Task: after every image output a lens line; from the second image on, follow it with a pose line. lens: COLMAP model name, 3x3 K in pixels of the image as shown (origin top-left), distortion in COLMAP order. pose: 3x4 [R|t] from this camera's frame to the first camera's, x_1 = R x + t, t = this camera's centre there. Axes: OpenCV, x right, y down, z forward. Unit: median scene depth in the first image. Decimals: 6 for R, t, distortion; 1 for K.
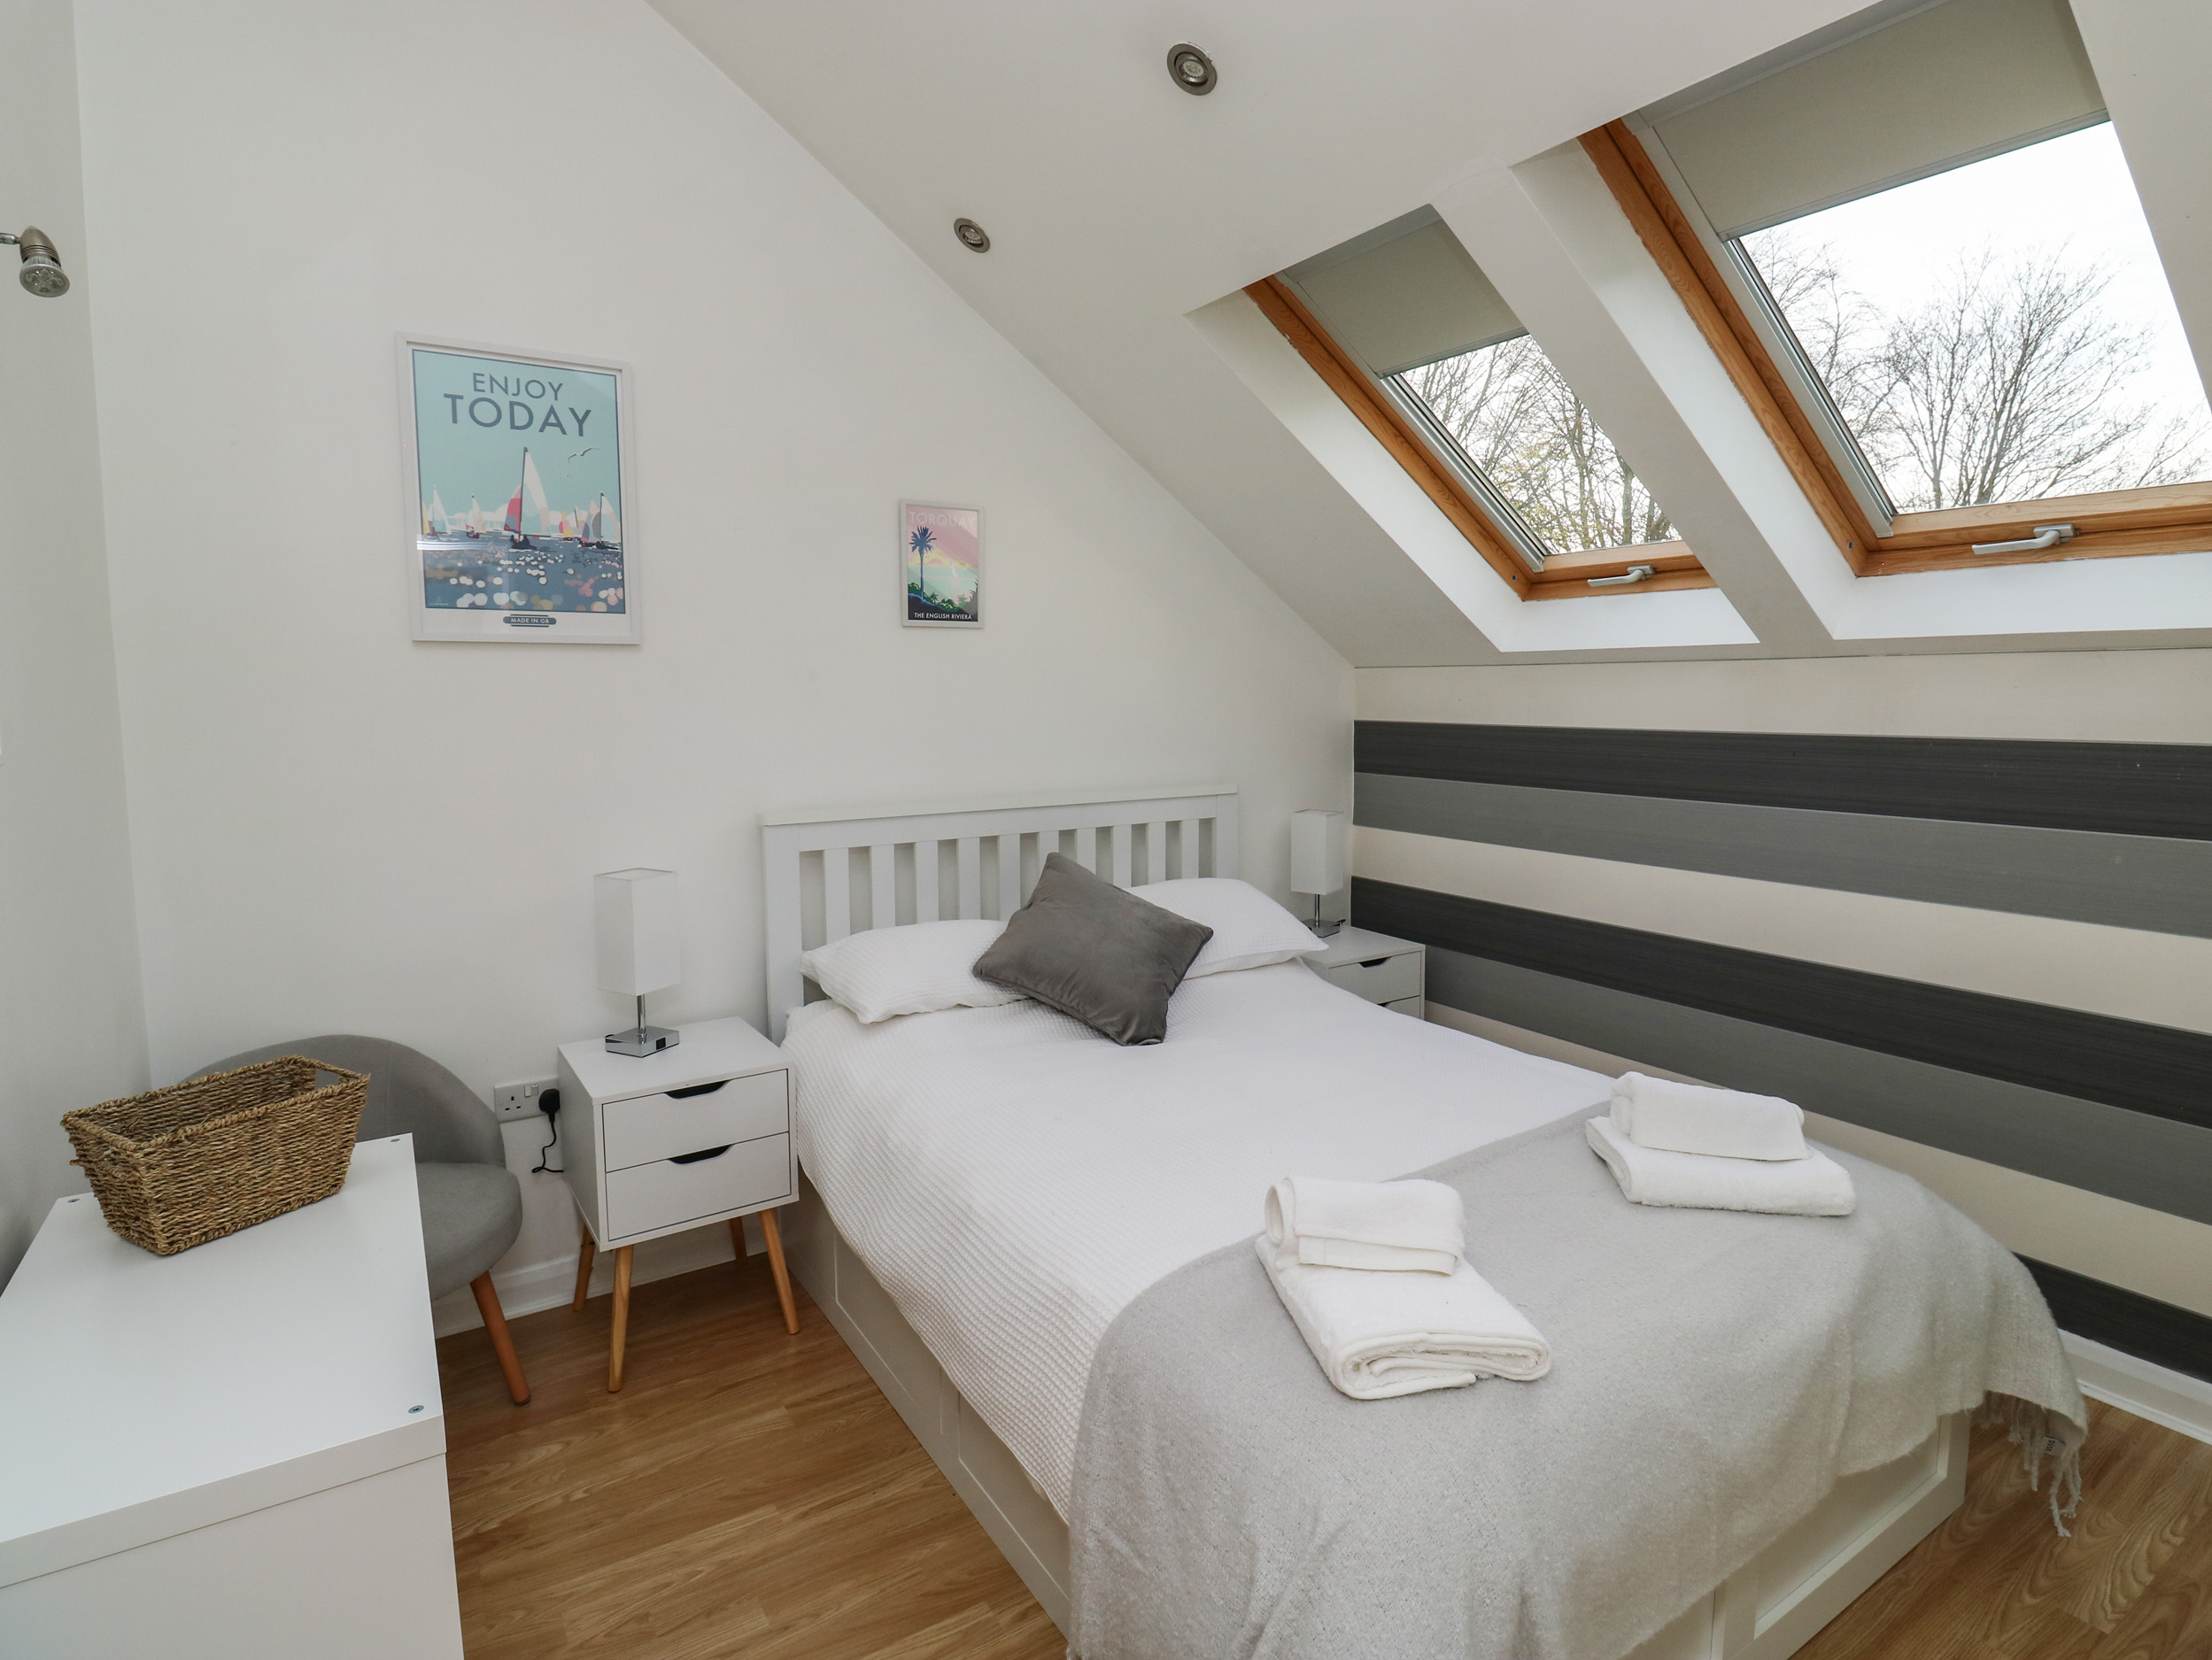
lens RADIAL K [[1167.5, 0, 1106.0], [0, 1167.5, 830.0], [0, 0, 1]] dist [0.002623, -0.016003]
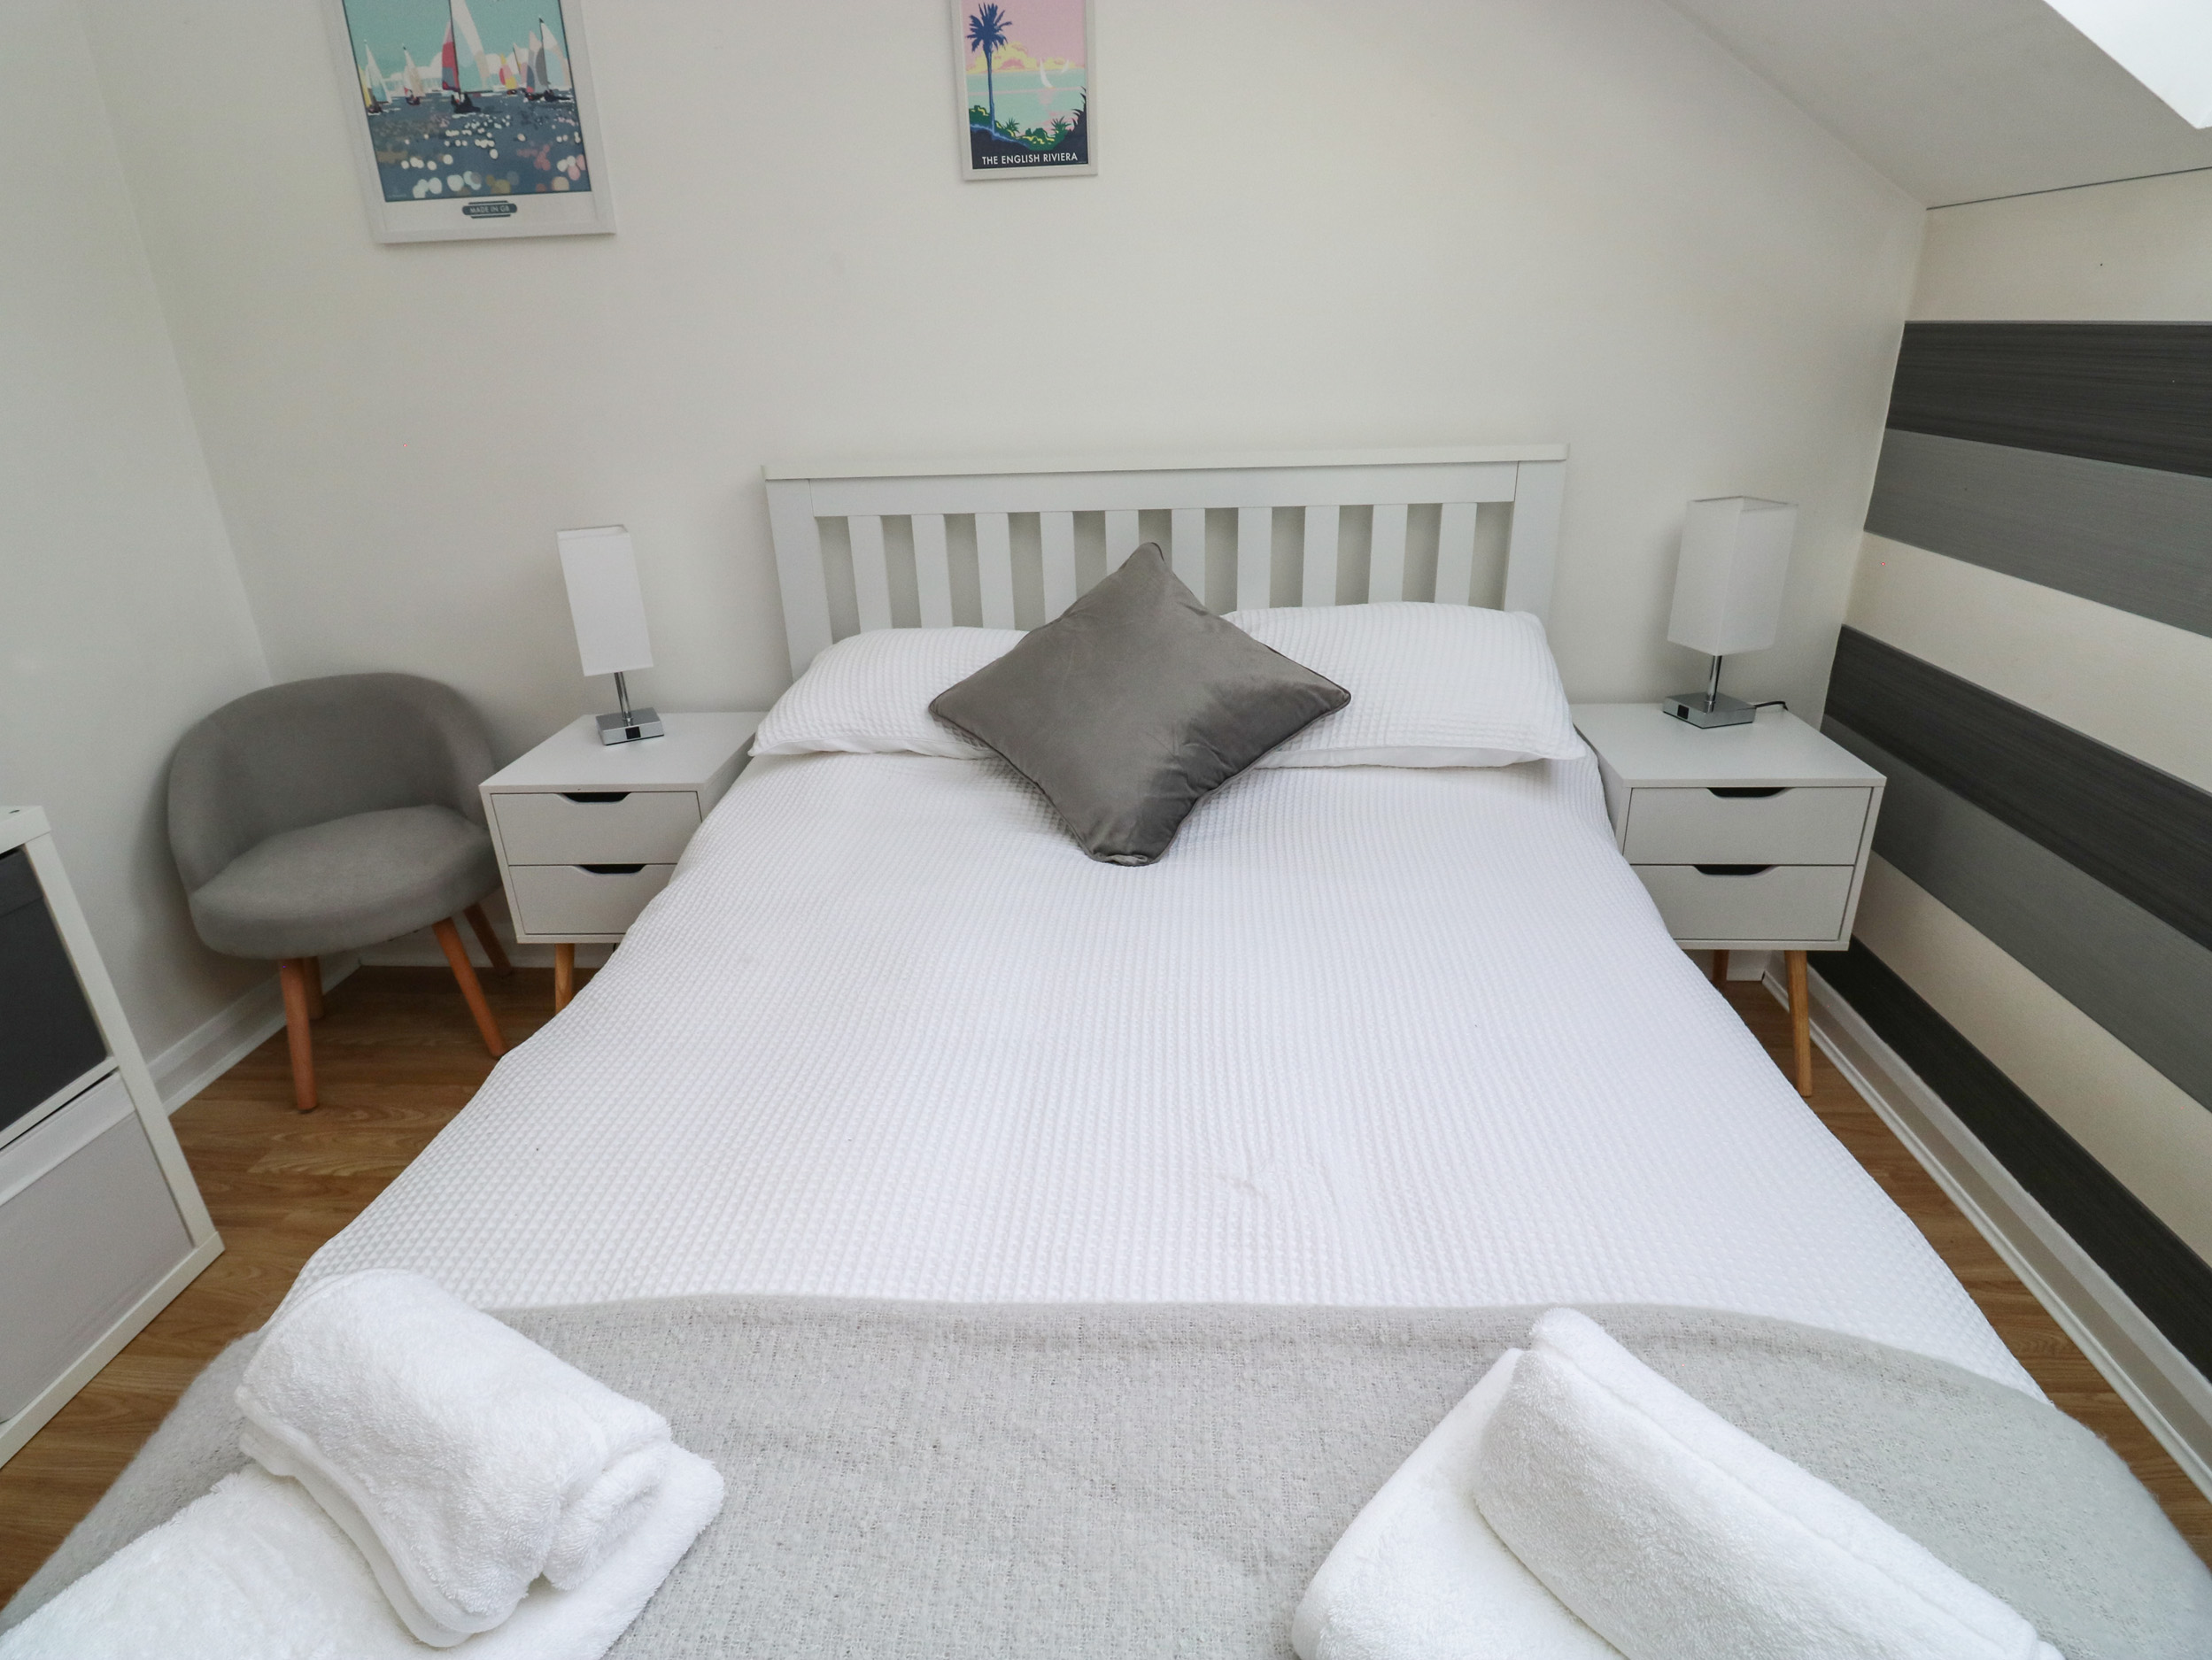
lens RADIAL K [[1167.5, 0, 1106.0], [0, 1167.5, 830.0], [0, 0, 1]] dist [0.002623, -0.016003]
pose [[0.795306, 0.219644, -0.565018, 0.391853], [-0.046374, 0.951365, 0.304557, -0.030188], [0.604432, -0.216014, 0.766812, 0.503896]]
